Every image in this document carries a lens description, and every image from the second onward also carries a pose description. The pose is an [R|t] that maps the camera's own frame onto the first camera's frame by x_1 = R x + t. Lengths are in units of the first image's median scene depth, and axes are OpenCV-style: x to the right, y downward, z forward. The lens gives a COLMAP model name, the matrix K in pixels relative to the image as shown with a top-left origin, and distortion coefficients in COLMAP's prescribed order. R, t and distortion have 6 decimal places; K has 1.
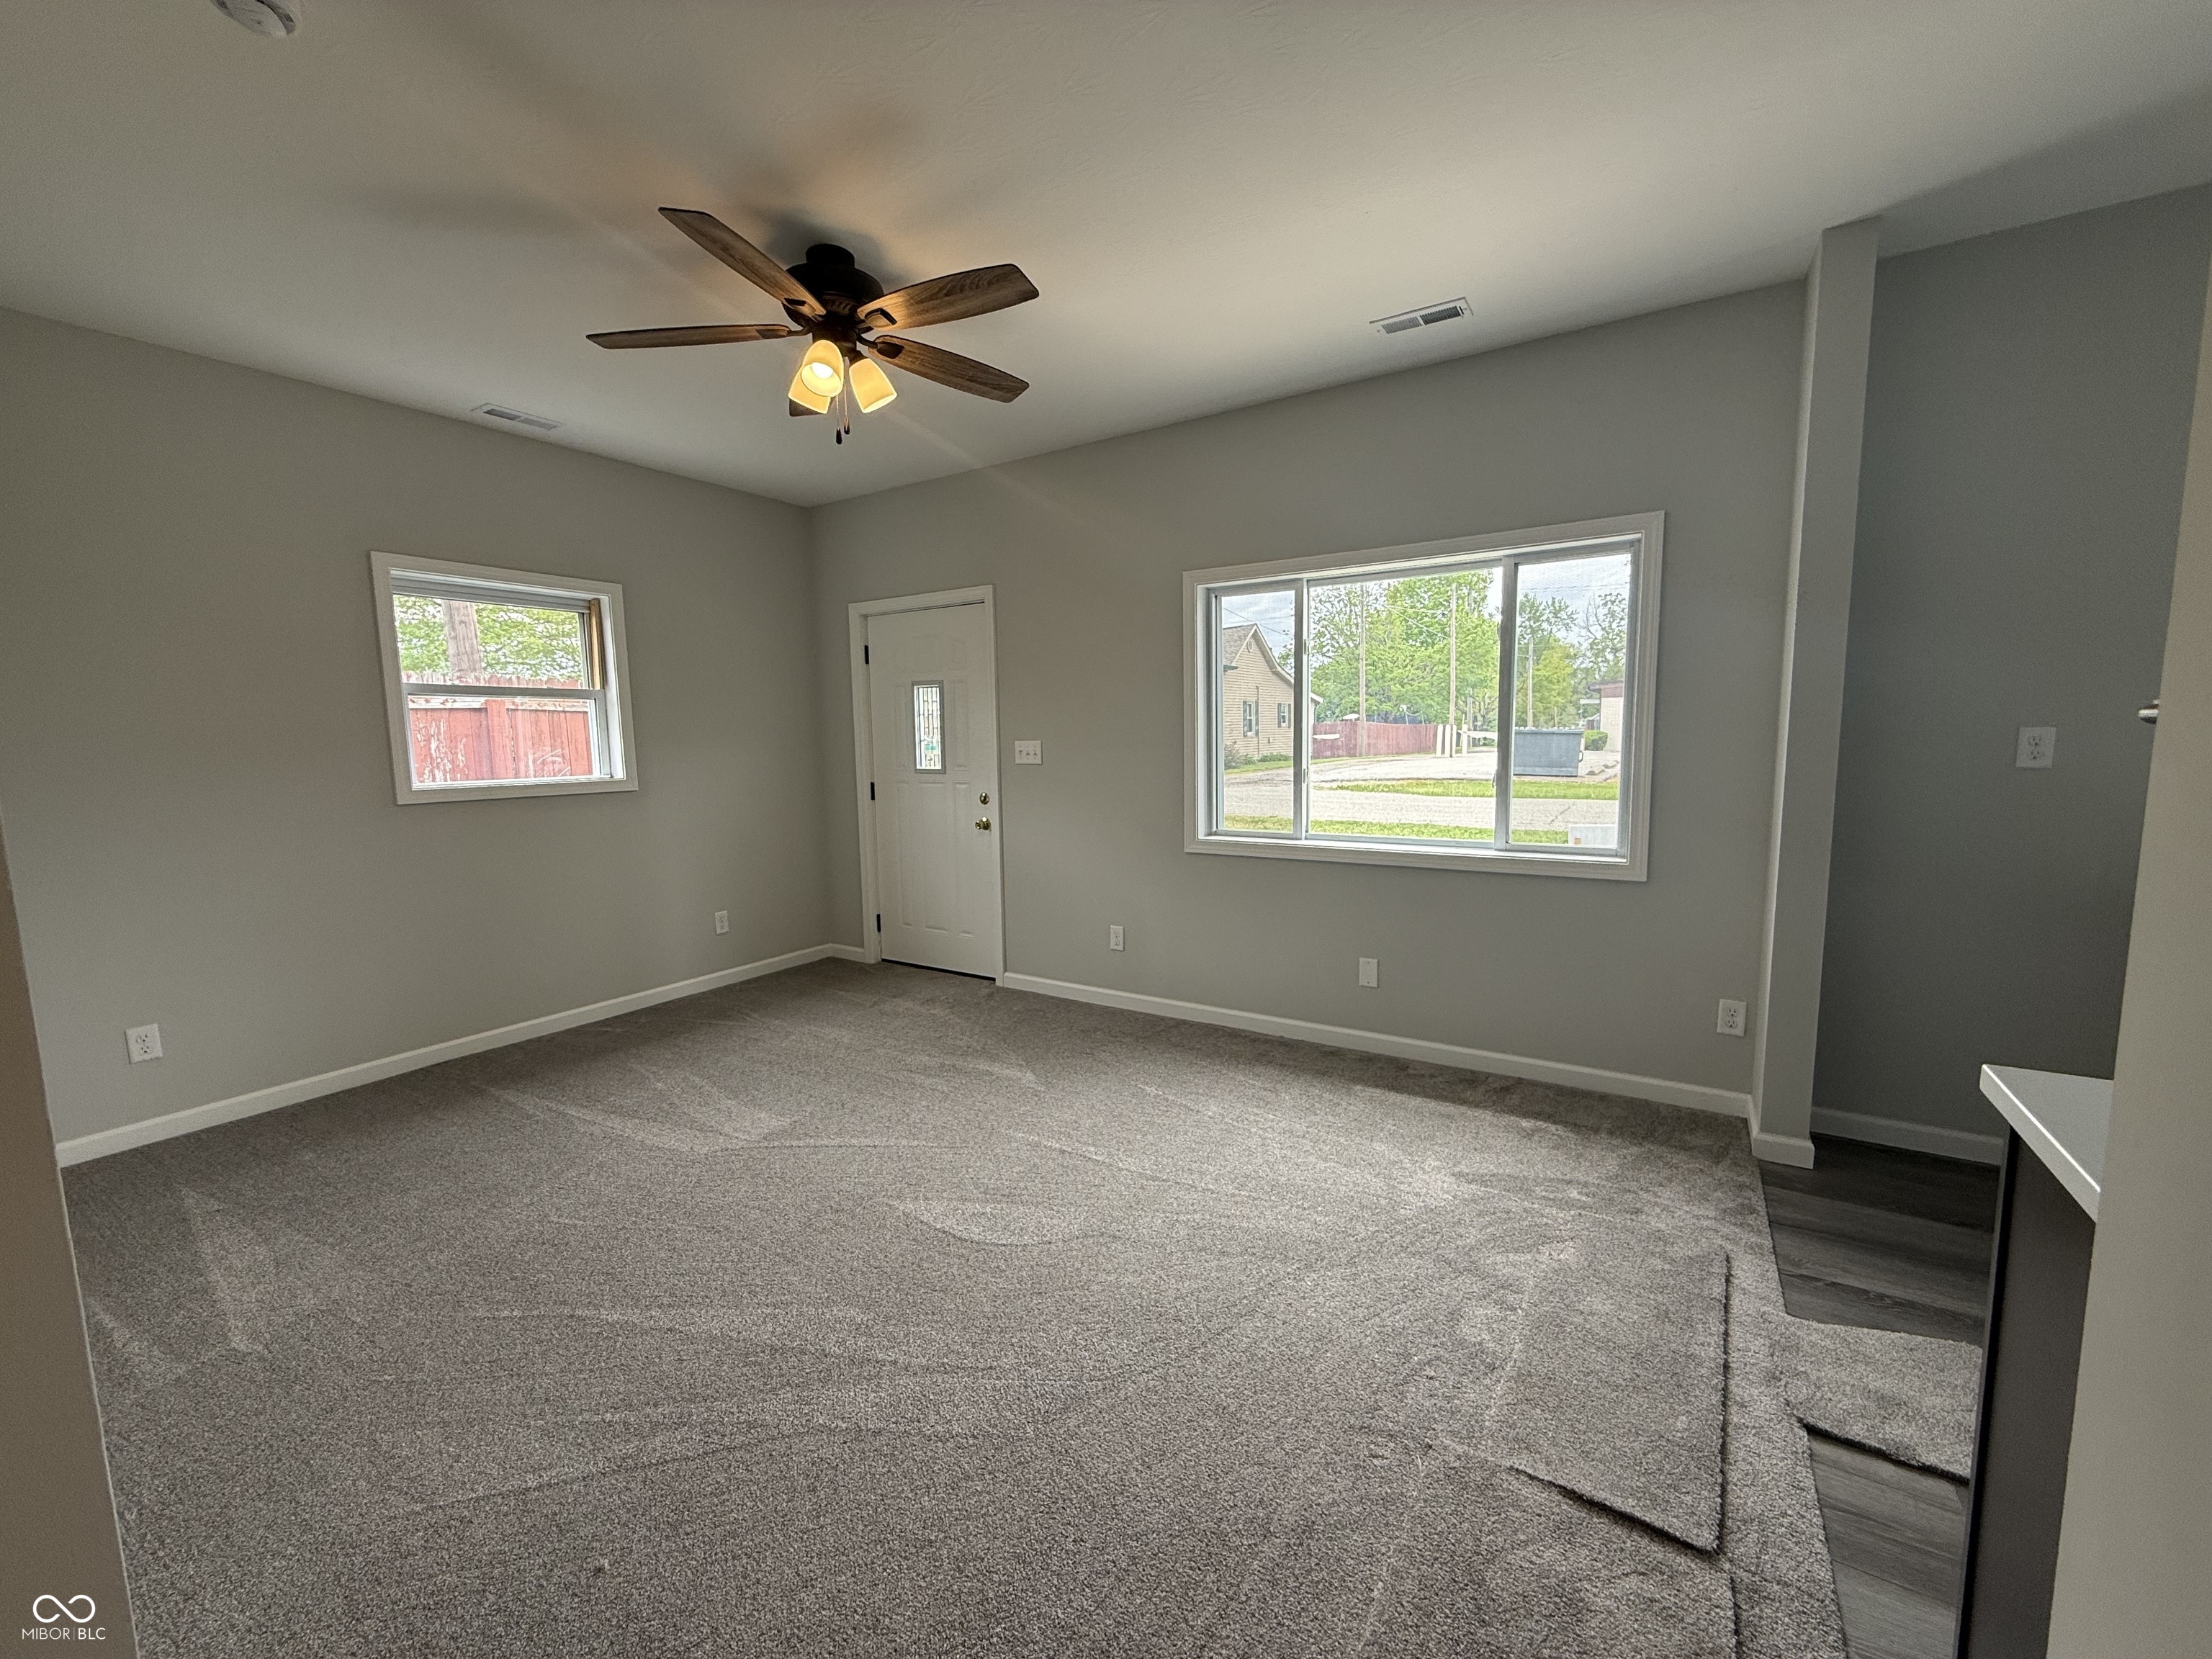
lens RADIAL K [[881.1, 0, 1102.7], [0, 881.1, 831.7], [0, 0, 1]] dist [-0.002873, 0.000552]
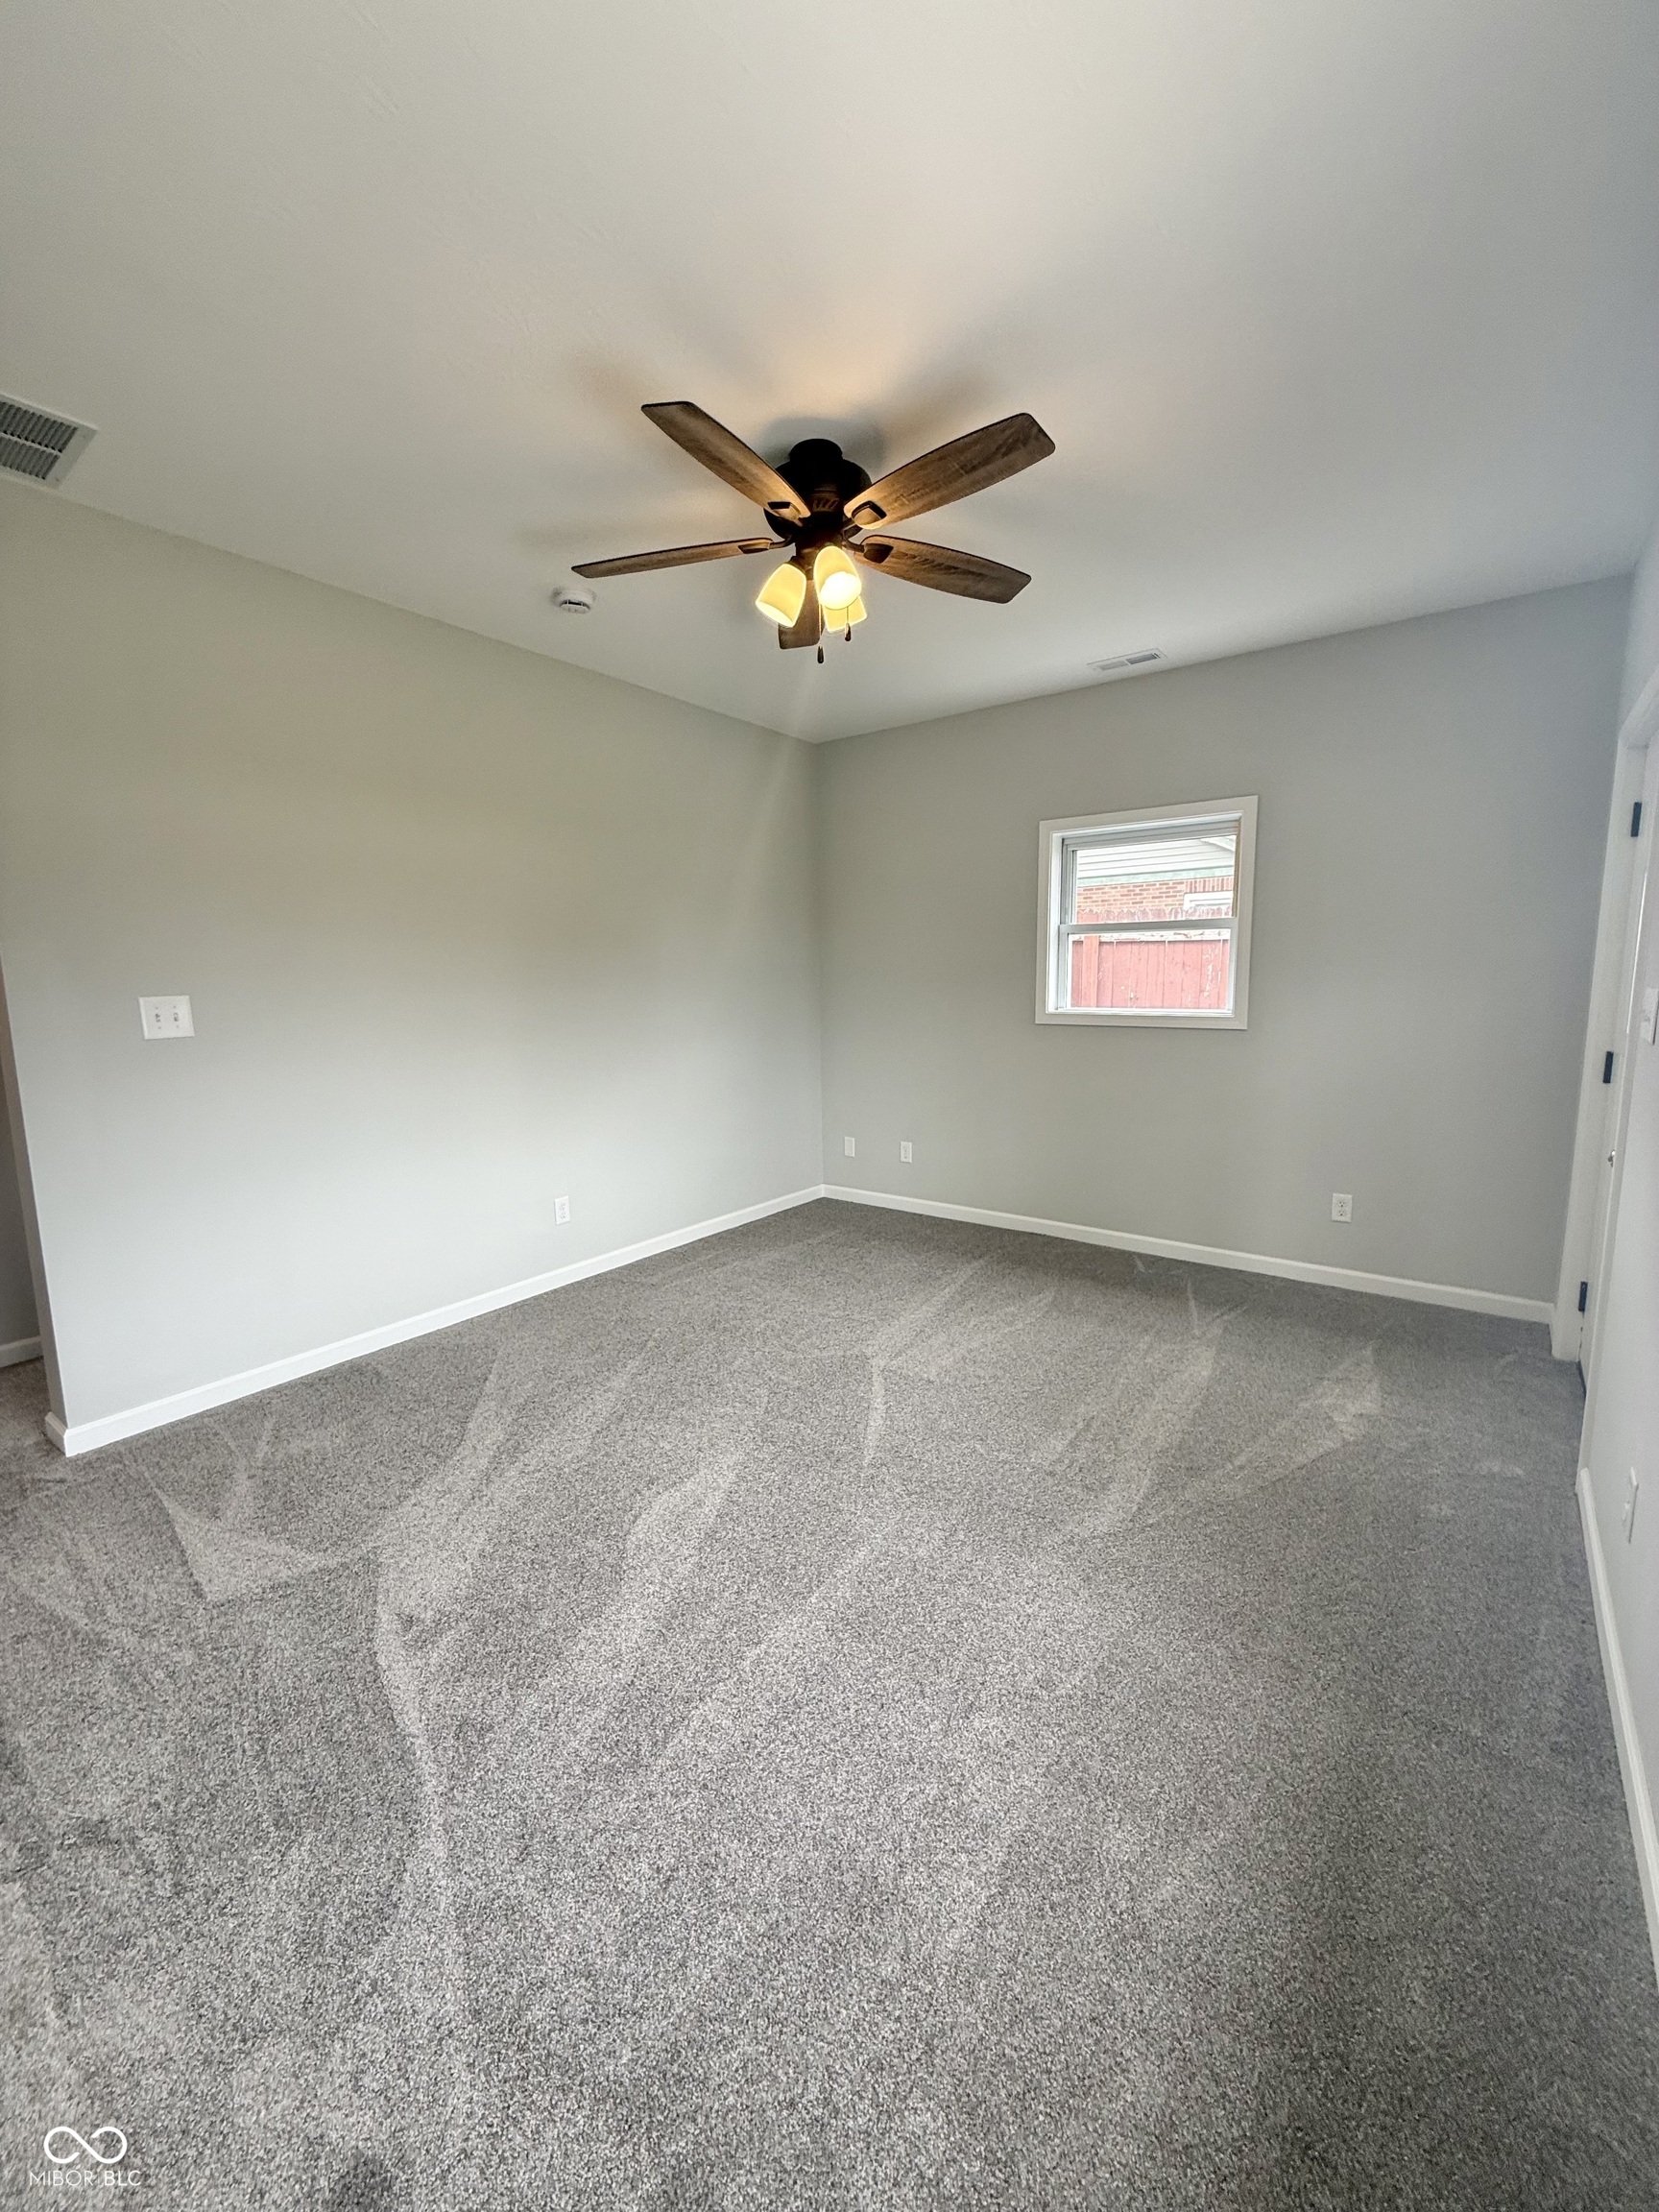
lens RADIAL K [[881.1, 0, 824.8], [0, 881.1, 1100.5], [0, 0, 1]] dist [-0.002873, 0.000552]
pose [[-0.073291, 0.159883, -0.984411, 0.568829], [-0.094784, 0.981481, 0.166464, -0.123187], [0.992796, 0.105507, -0.056779, 0.928122]]
